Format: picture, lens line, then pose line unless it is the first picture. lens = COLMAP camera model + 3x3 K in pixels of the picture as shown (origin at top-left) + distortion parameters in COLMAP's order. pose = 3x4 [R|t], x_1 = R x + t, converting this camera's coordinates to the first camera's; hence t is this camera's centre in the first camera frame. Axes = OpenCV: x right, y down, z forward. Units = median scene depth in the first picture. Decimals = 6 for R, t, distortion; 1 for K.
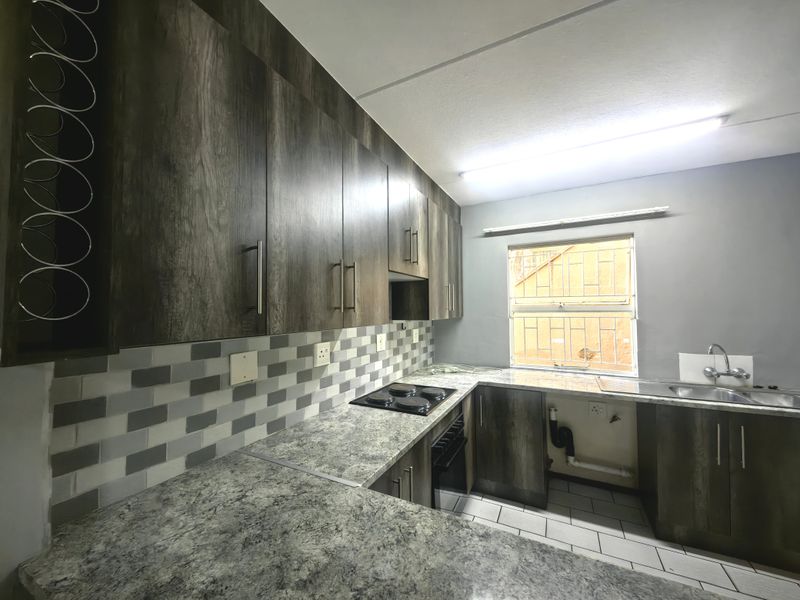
lens RADIAL K [[310.0, 0, 399.9], [0, 310.0, 299.9], [0, 0, 1]] dist [0.009667, -0.000870]
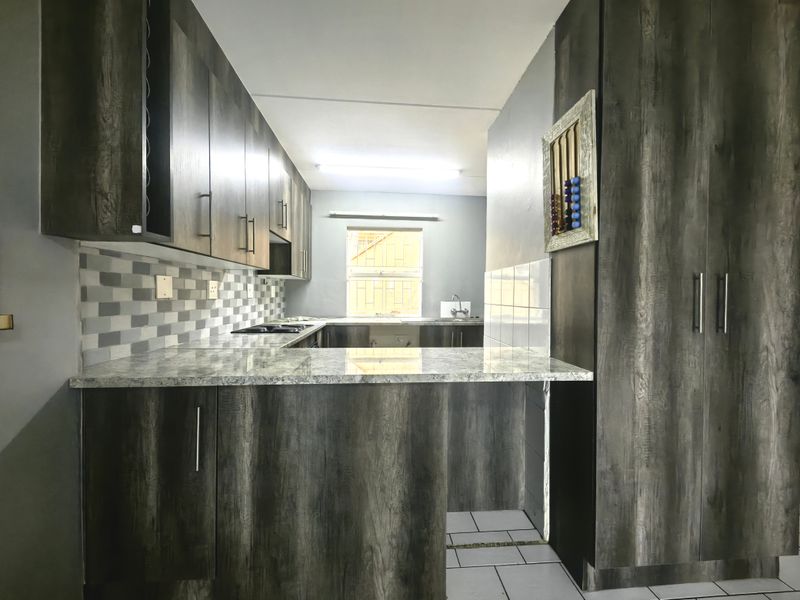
lens RADIAL K [[310.0, 0, 401.1], [0, 310.0, 298.2], [0, 0, 1]] dist [0.009667, -0.000870]
pose [[0.850379, 0.011819, 0.526038, -0.219082], [-0.032832, 0.998991, 0.030630, 0.120729], [-0.525145, -0.043318, 0.849909, -0.383534]]
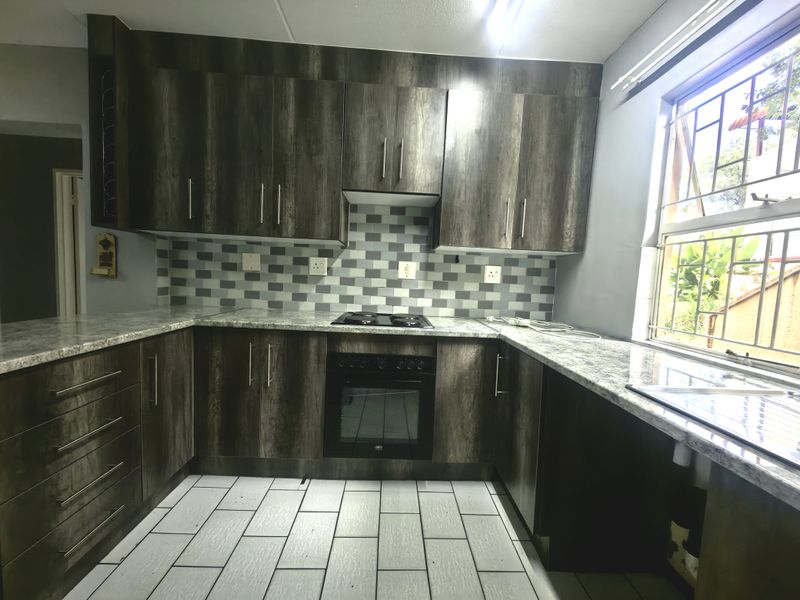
lens RADIAL K [[310.0, 0, 400.4], [0, 310.0, 301.3], [0, 0, 1]] dist [0.009667, -0.000870]
pose [[0.482432, 0.101837, -0.869993, 0.876251], [-0.024927, 0.994413, 0.102579, 0.148647], [0.875578, -0.027801, 0.482275, 0.560089]]
